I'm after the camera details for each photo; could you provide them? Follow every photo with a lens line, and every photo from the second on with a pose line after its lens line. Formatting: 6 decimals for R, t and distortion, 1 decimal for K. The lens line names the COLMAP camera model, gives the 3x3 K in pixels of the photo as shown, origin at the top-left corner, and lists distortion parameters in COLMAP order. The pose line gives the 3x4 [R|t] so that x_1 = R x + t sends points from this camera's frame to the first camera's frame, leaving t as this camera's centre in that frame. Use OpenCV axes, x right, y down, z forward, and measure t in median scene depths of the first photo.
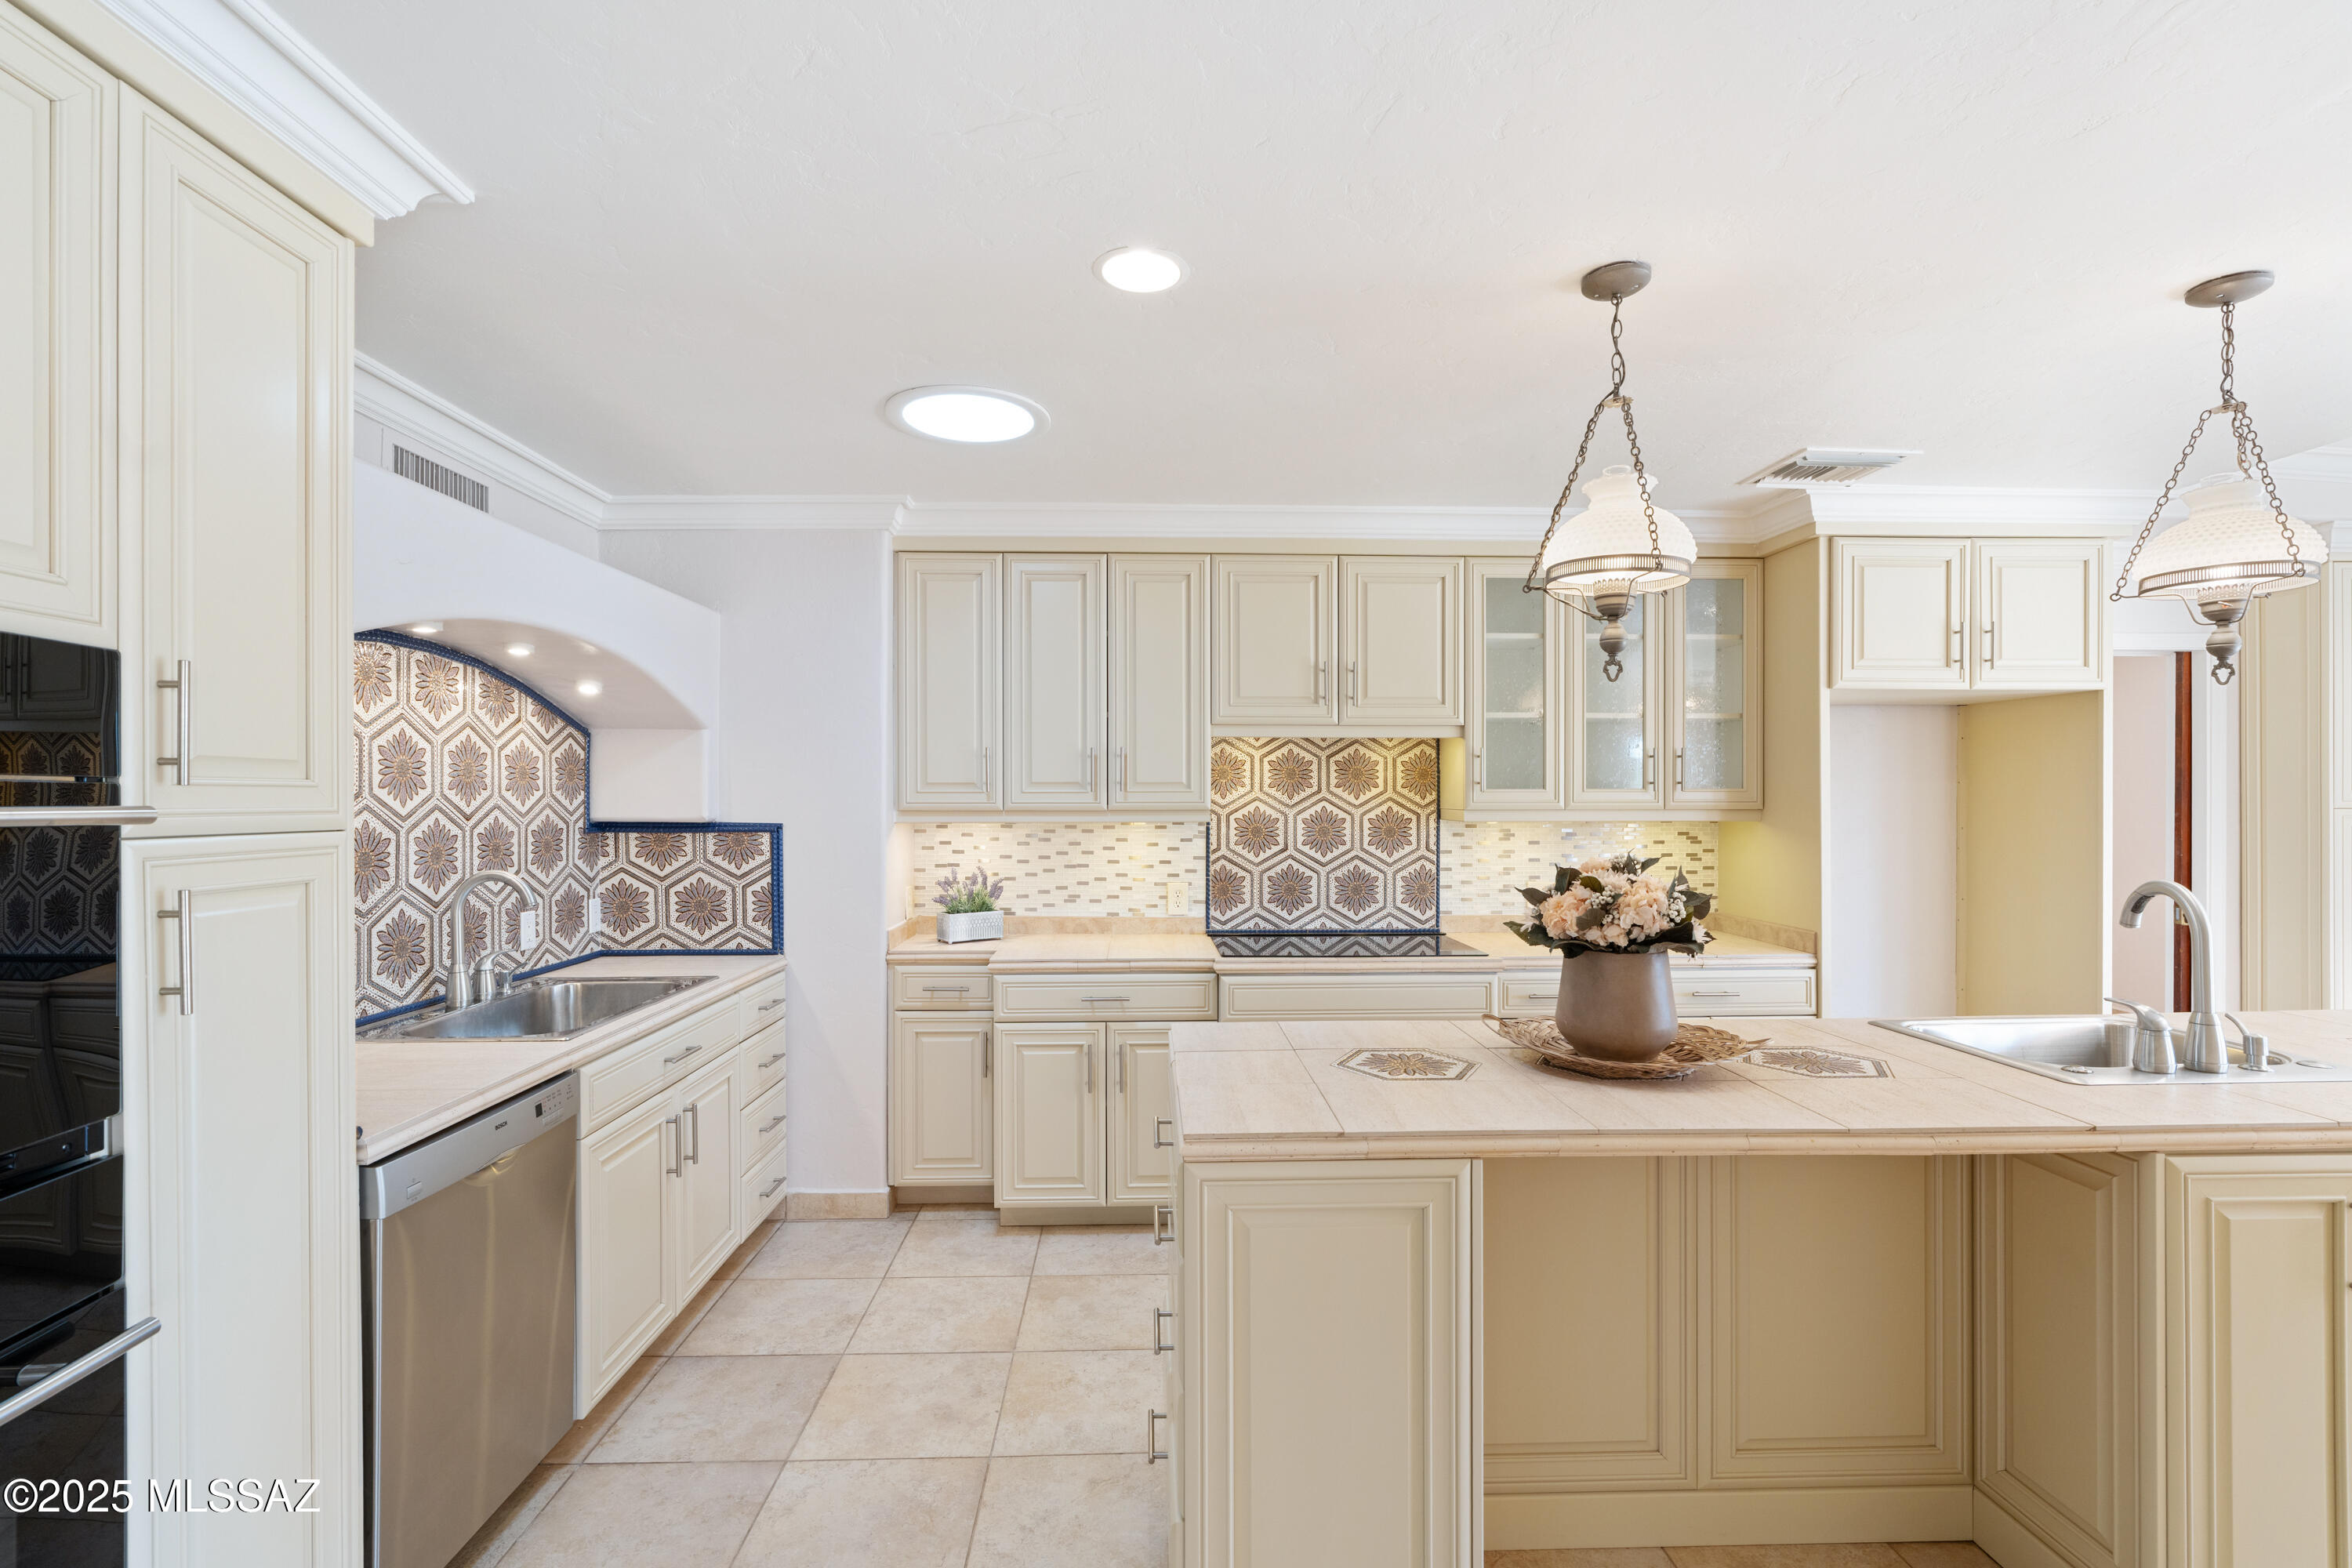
lens RADIAL K [[1068.6, 0, 1185.0], [0, 1068.6, 788.4], [0, 0, 1]] dist [-0.002053, -0.000397]
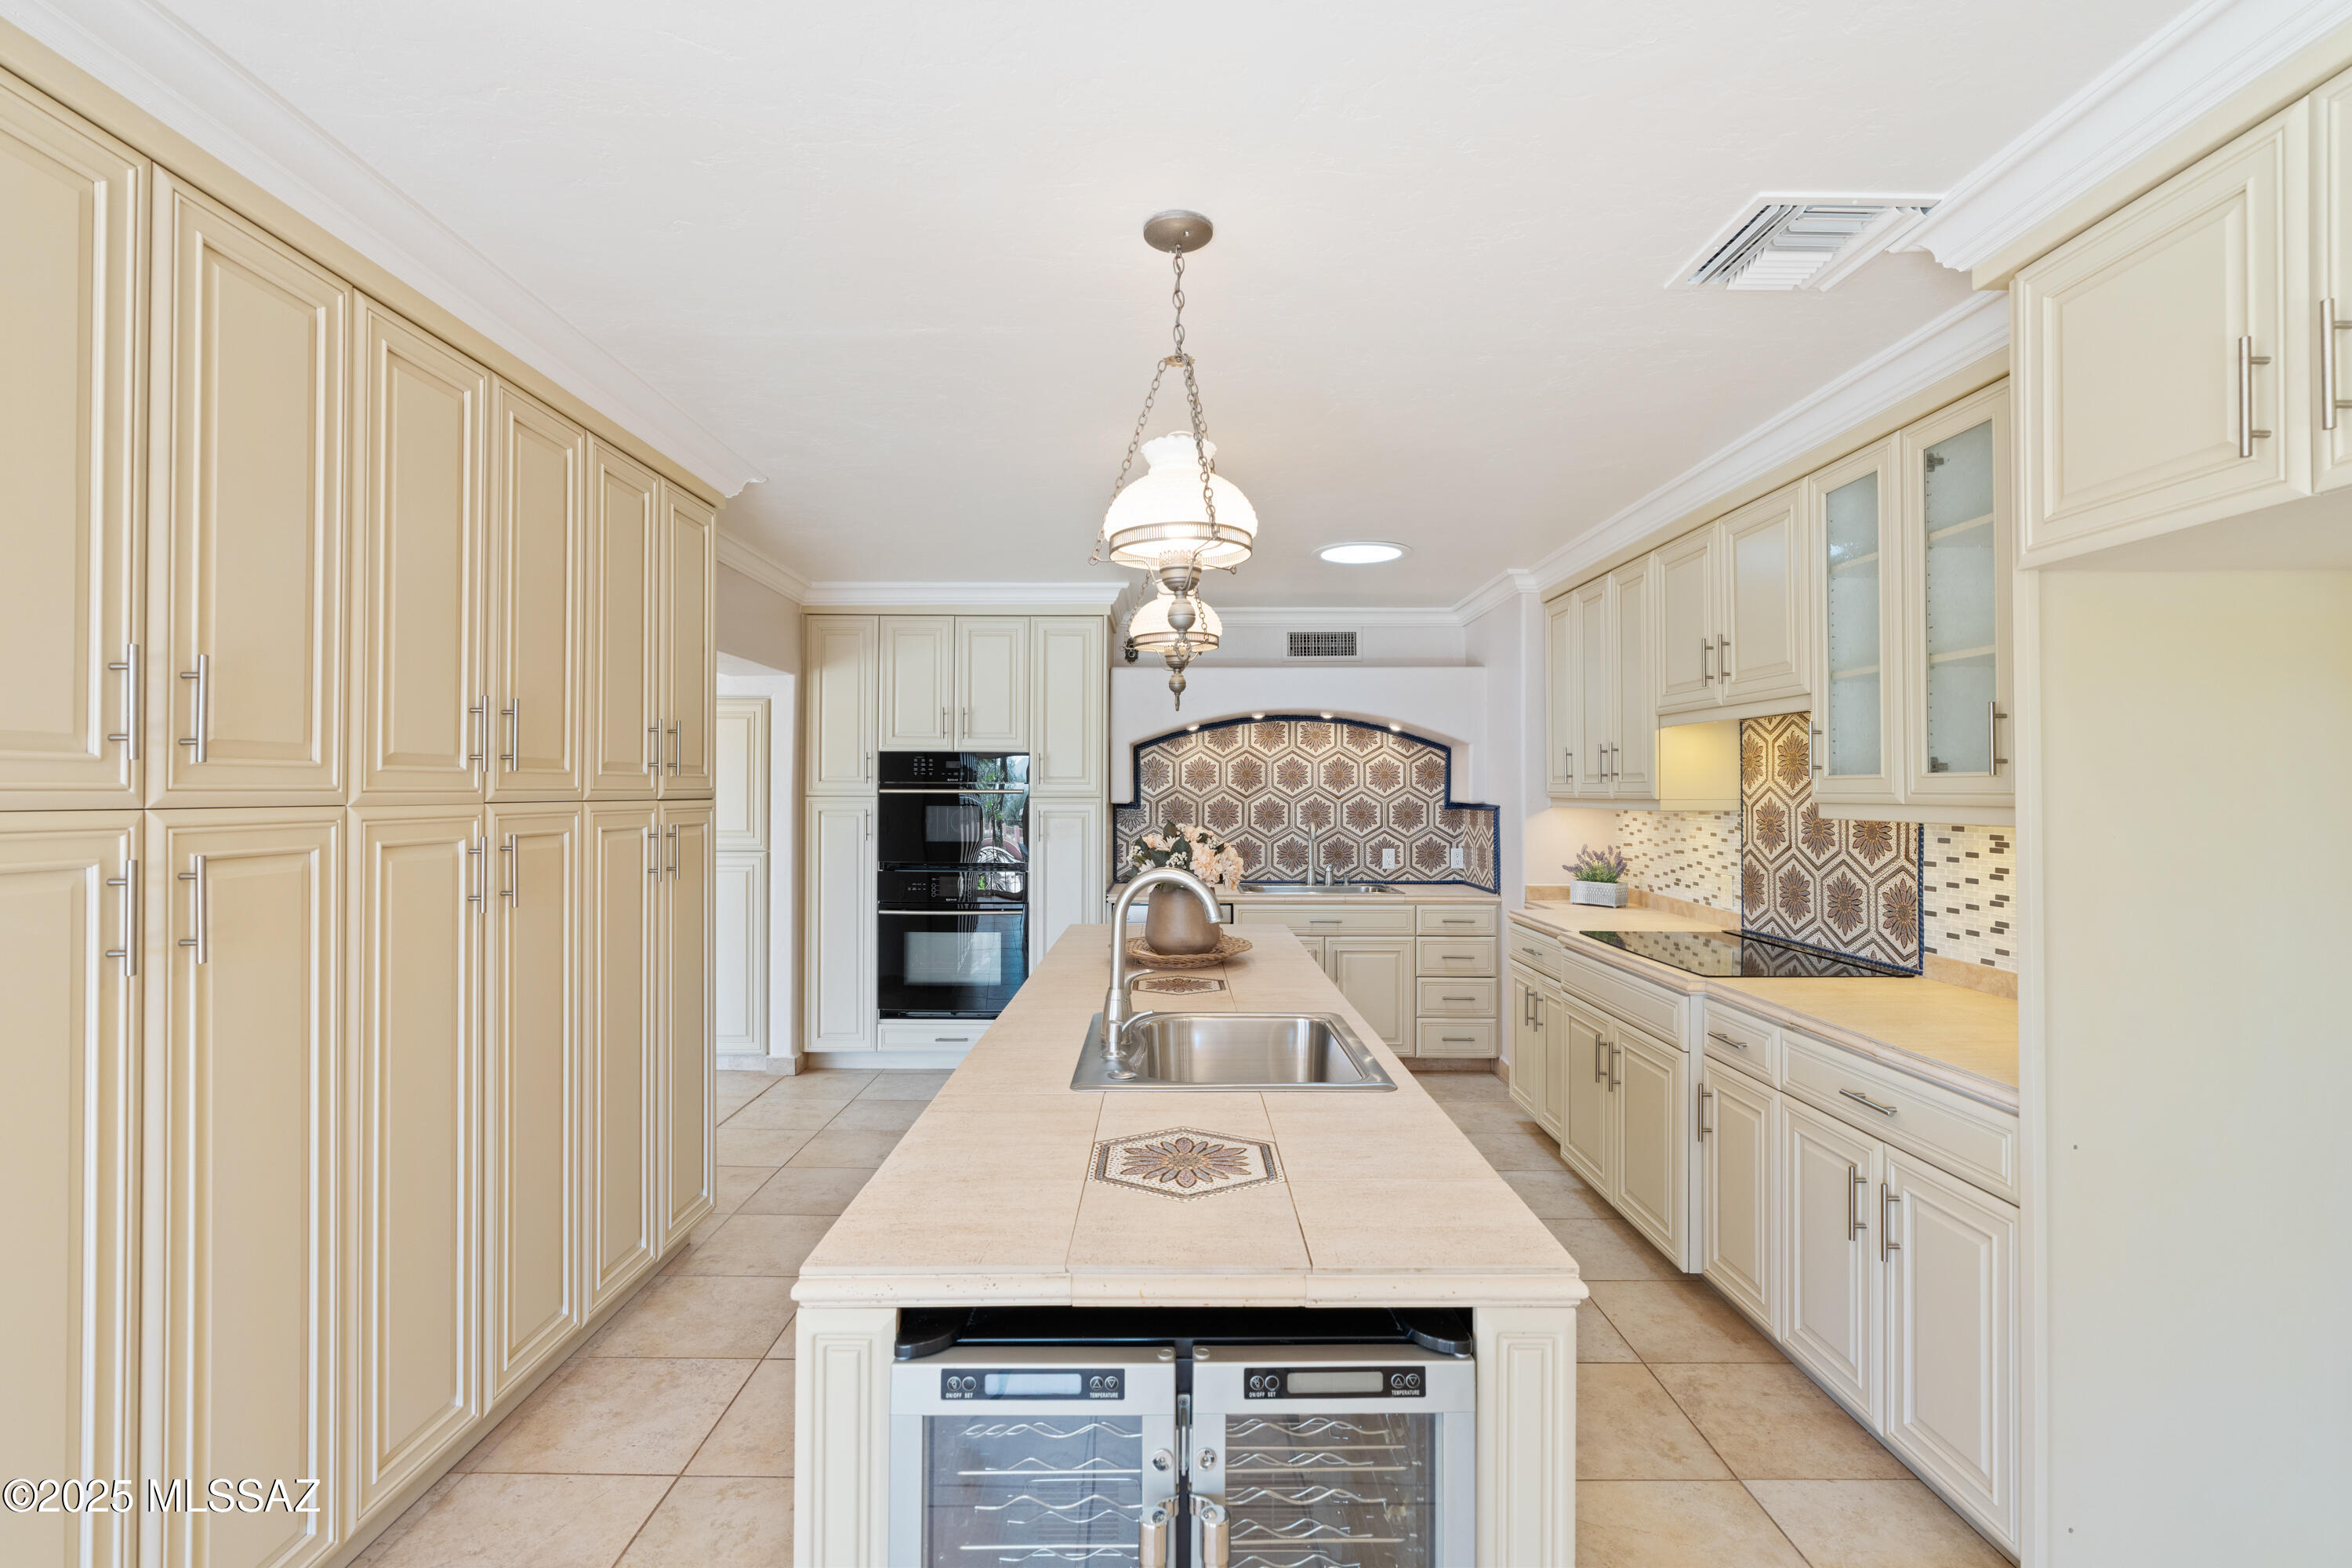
lens RADIAL K [[1068.6, 0, 1185.0], [0, 1068.6, 788.4], [0, 0, 1]] dist [-0.002053, -0.000397]
pose [[-0.028323, -0.000674, -0.999599, 0.971436], [0.007576, 0.999971, -0.000889, 0.006485], [0.999570, -0.007598, -0.028317, 0.533812]]
